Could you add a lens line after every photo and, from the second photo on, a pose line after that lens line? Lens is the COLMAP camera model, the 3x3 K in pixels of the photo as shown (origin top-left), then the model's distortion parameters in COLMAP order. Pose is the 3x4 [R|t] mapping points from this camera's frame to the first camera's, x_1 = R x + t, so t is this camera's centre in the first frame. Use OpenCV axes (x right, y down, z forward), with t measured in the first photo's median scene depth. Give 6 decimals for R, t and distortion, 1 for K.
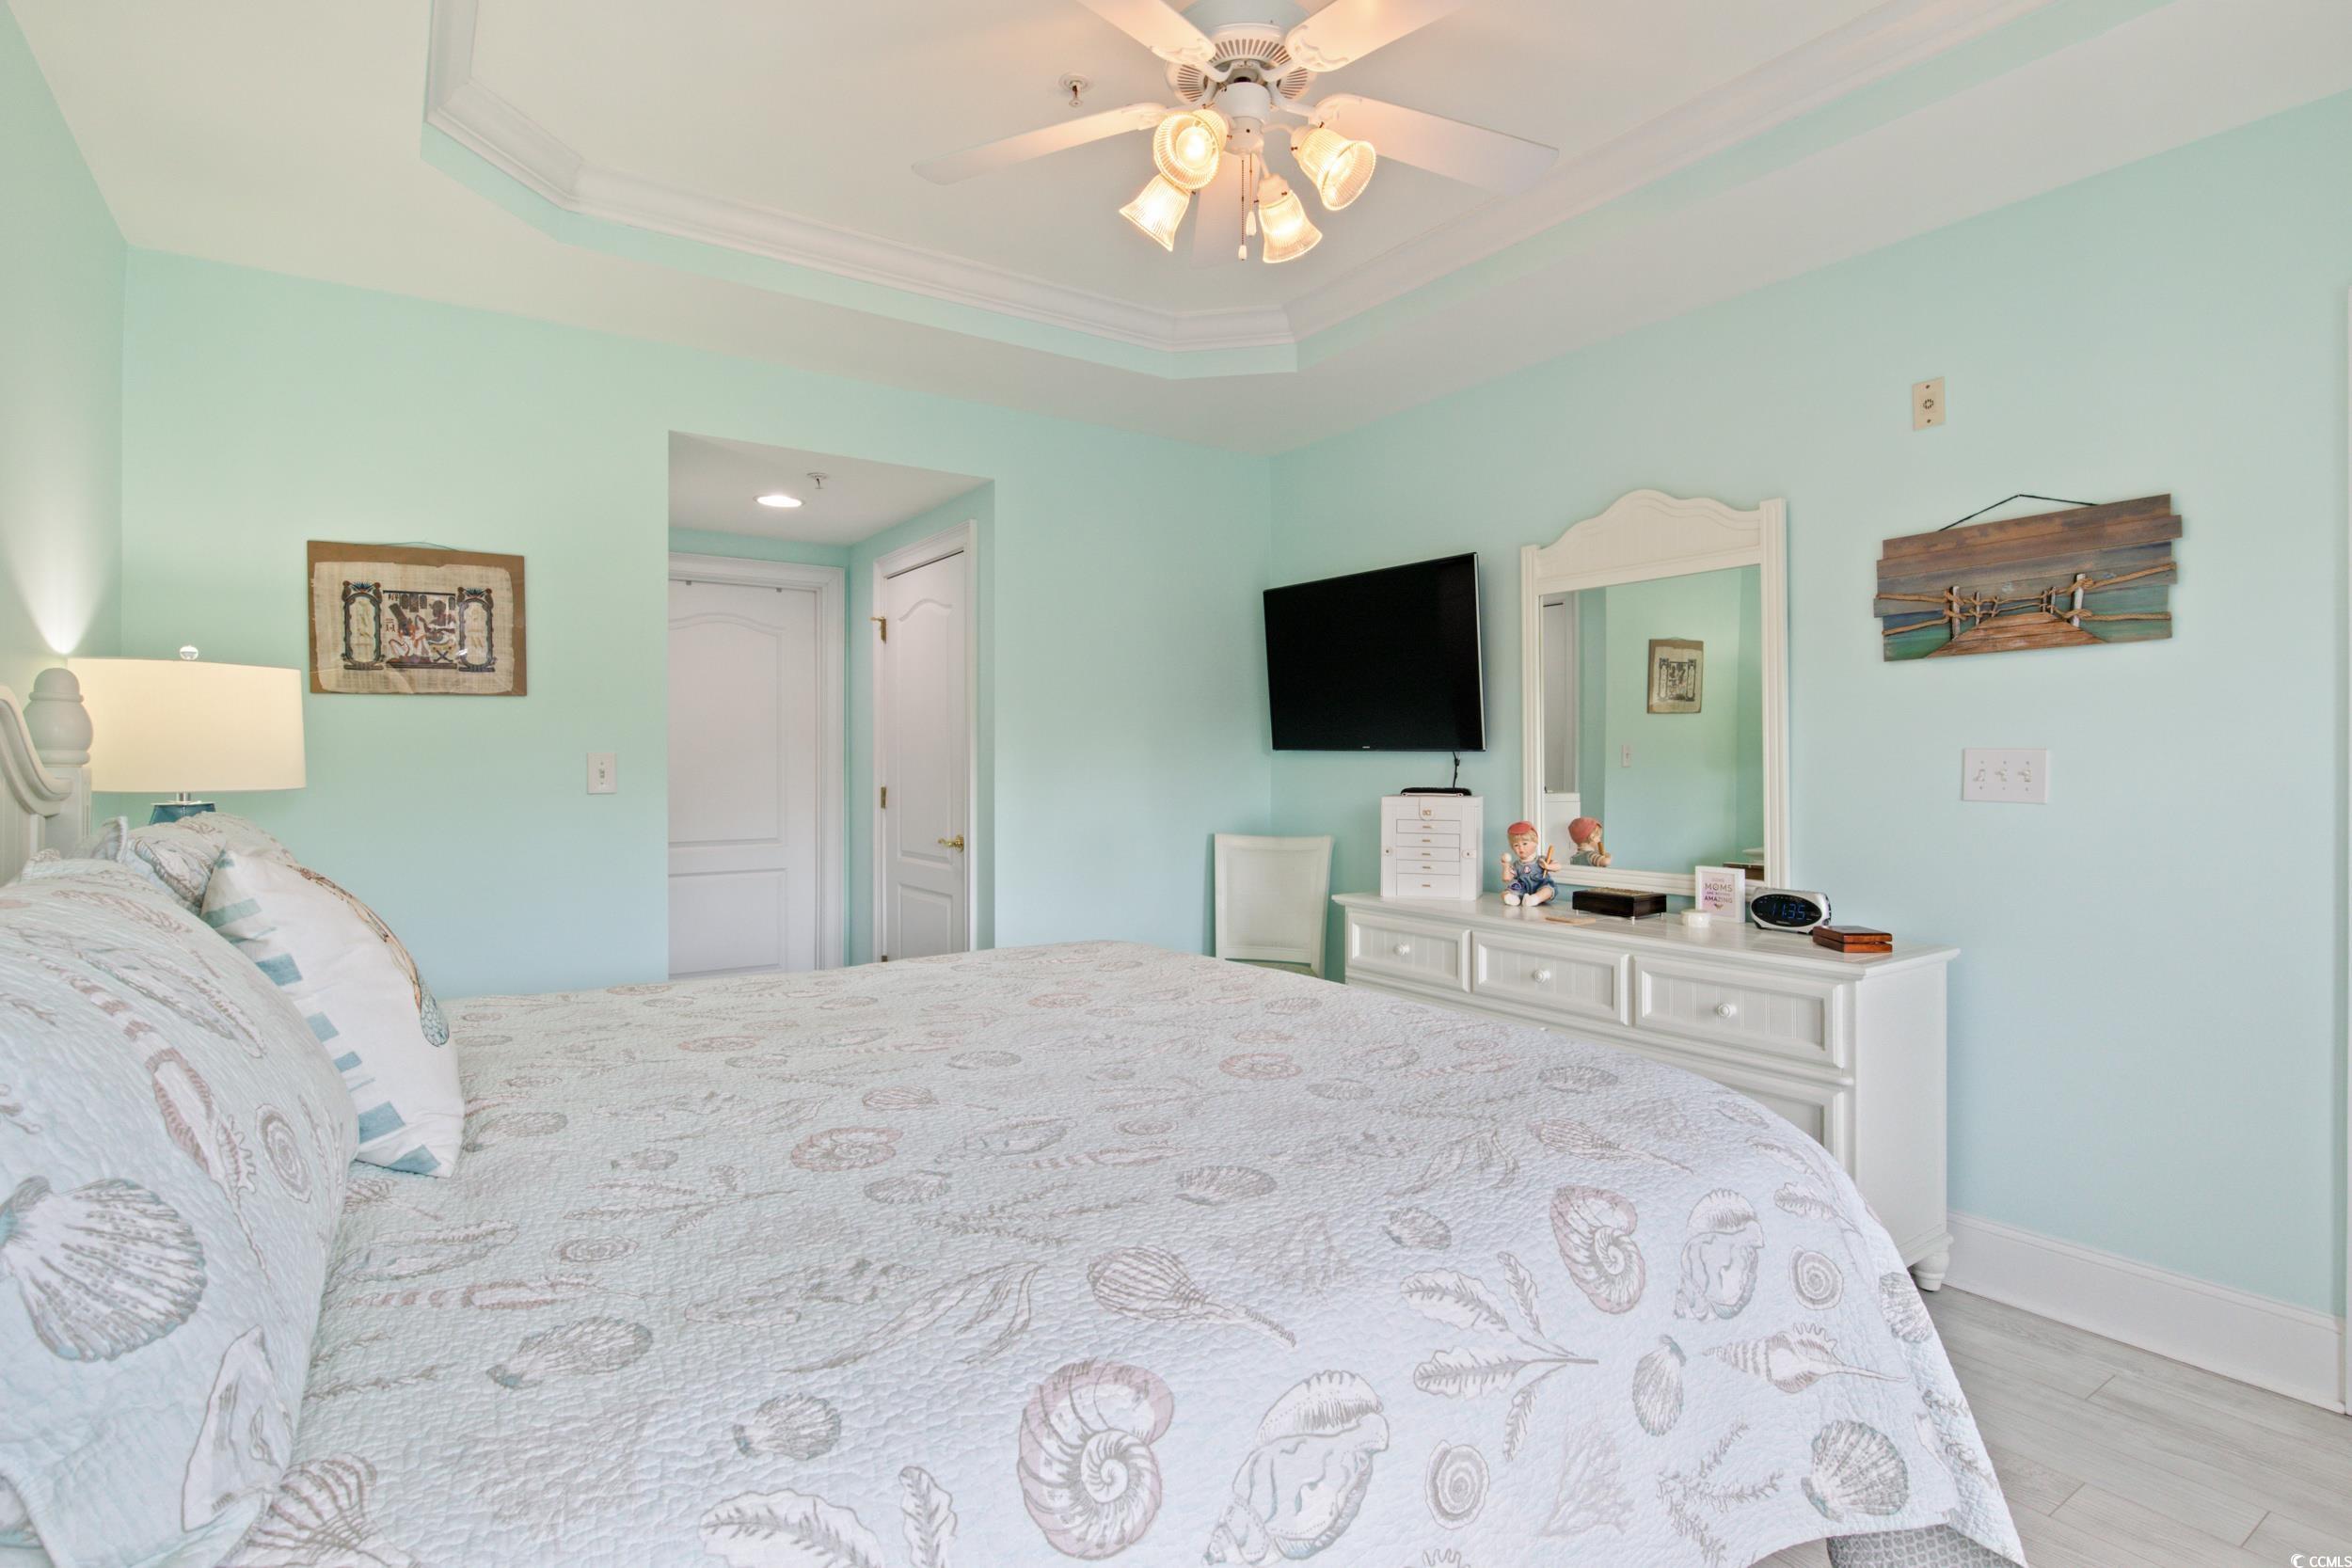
lens RADIAL K [[1181.8, 0, 1177.2], [0, 1181.8, 763.0], [0, 0, 1]] dist [-0.009069, -0.000101]
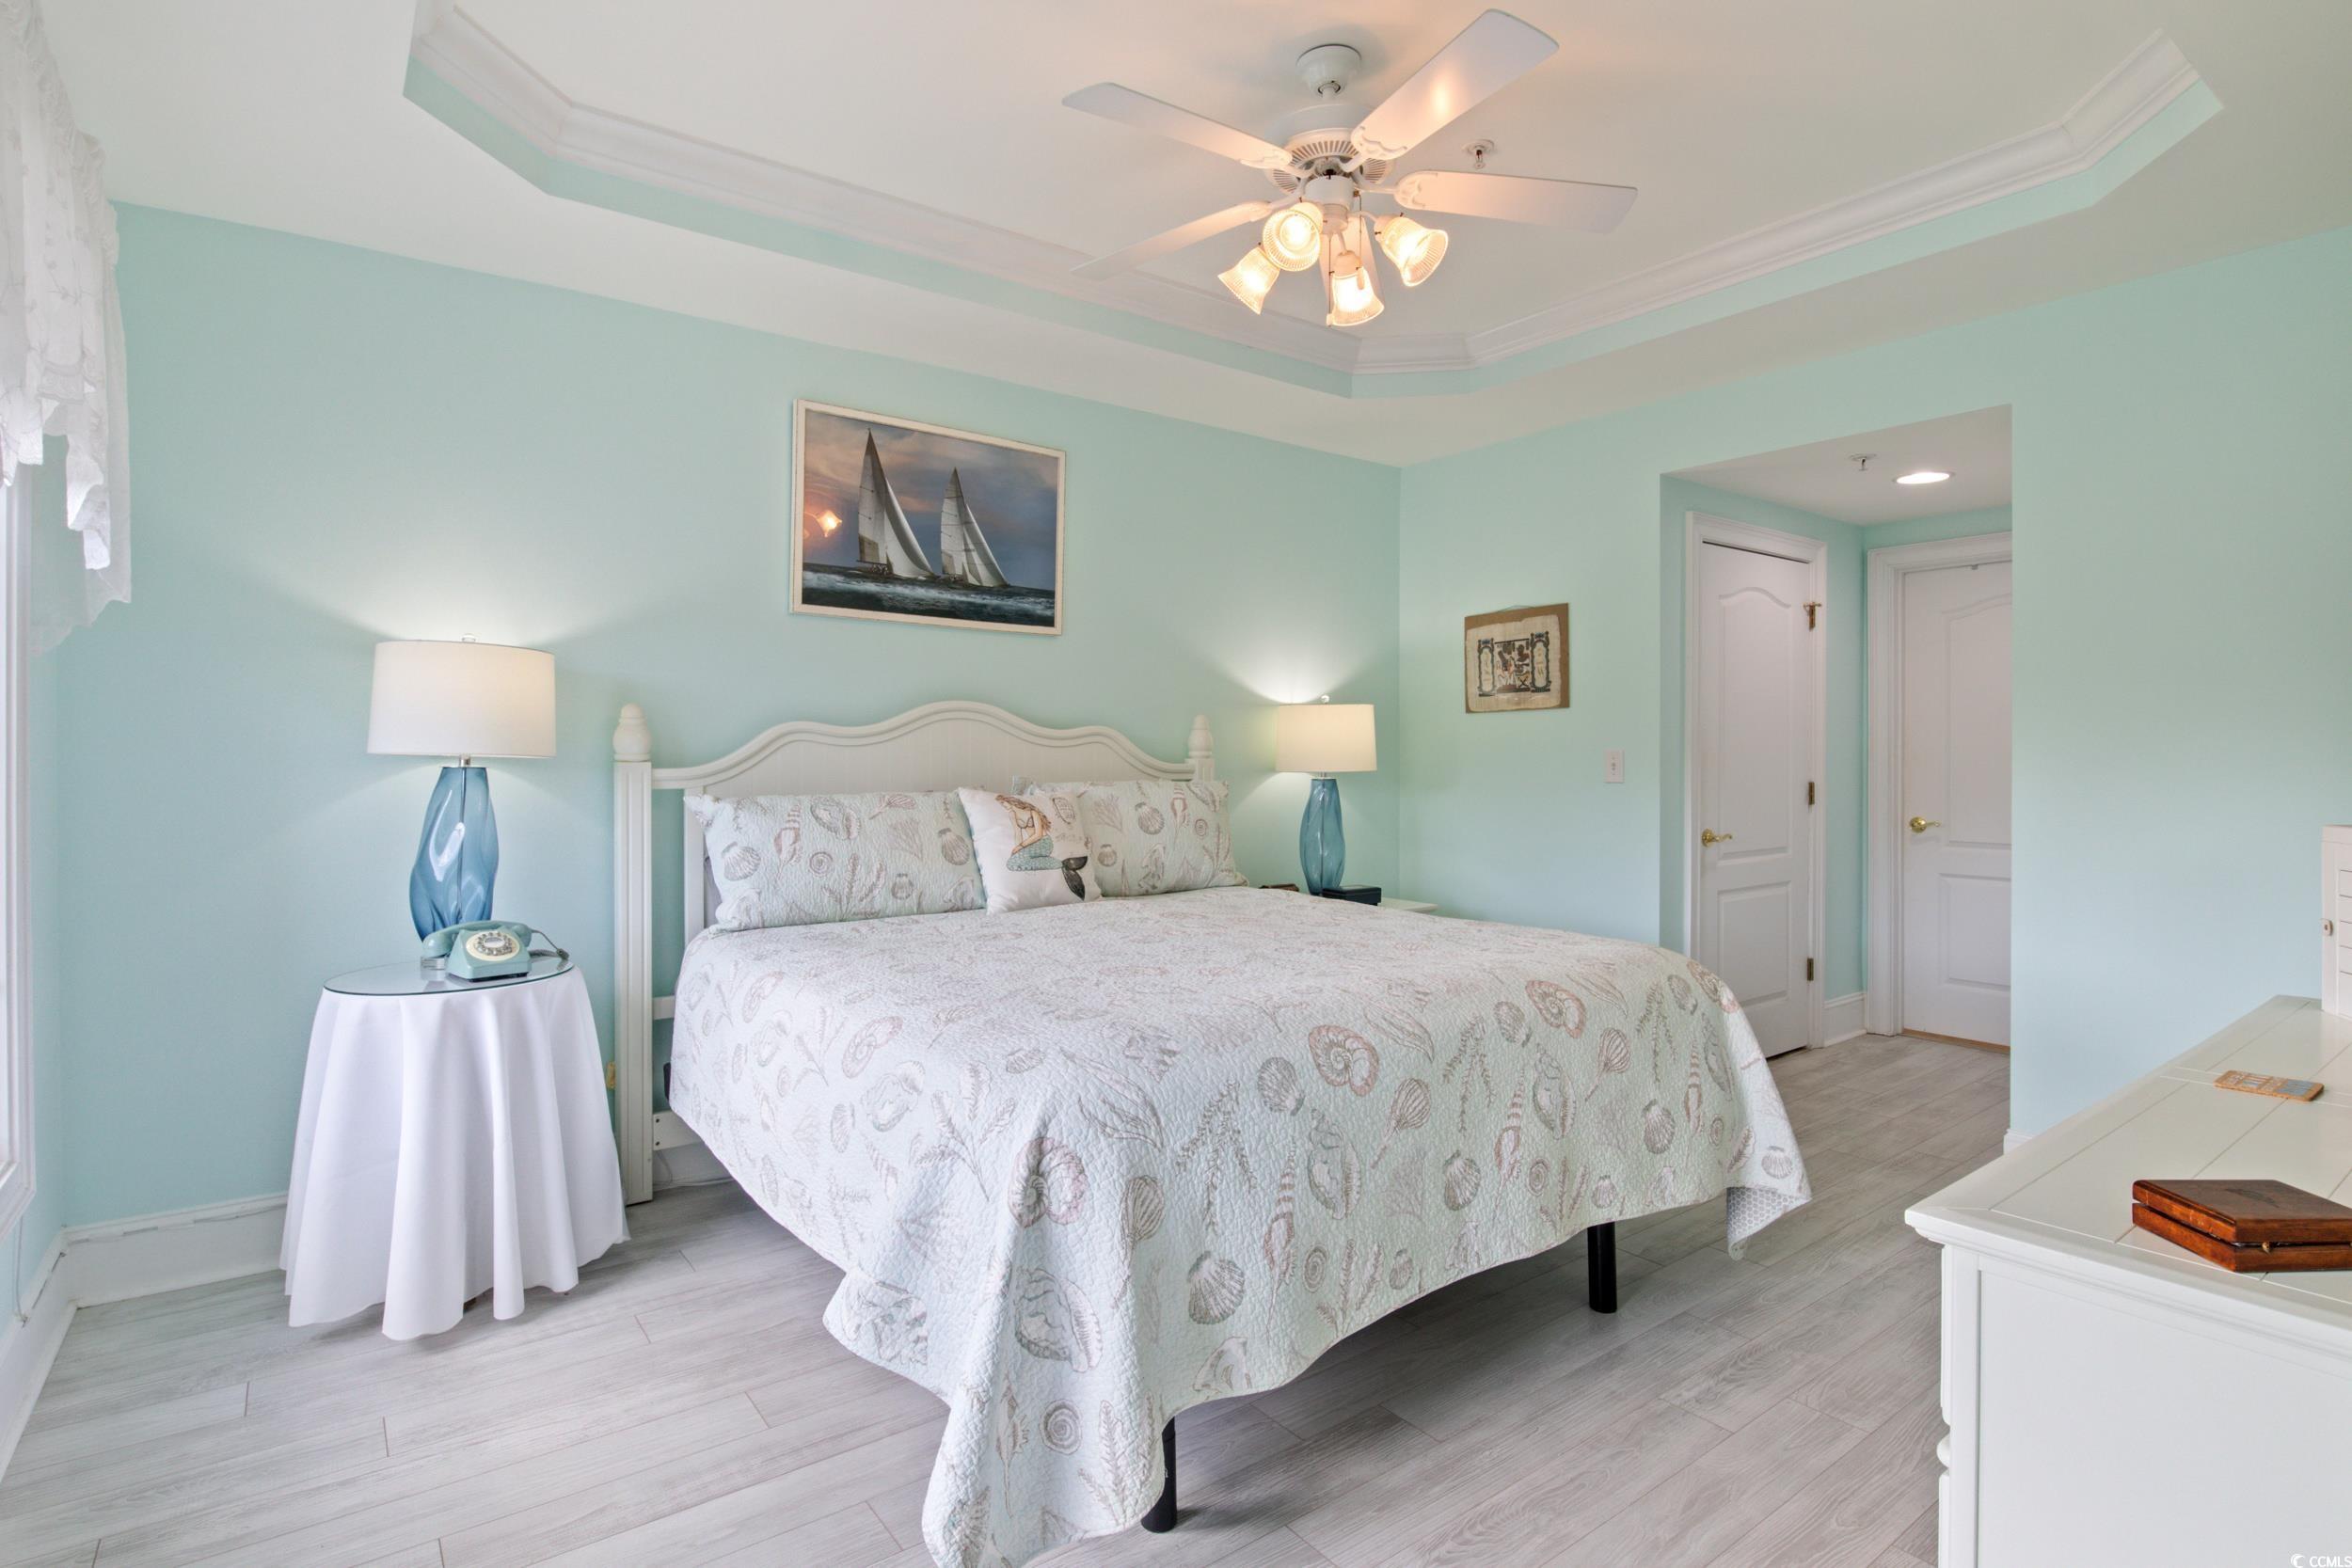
lens RADIAL K [[1181.8, 0, 1181.8], [0, 1181.8, 774.3], [0, 0, 1]] dist [-0.009069, -0.000101]
pose [[0.036300, 0.023017, -0.999076, 0.799708], [-0.005148, 0.999726, 0.022845, -0.010485], [0.999328, 0.004314, 0.036408, 0.532702]]
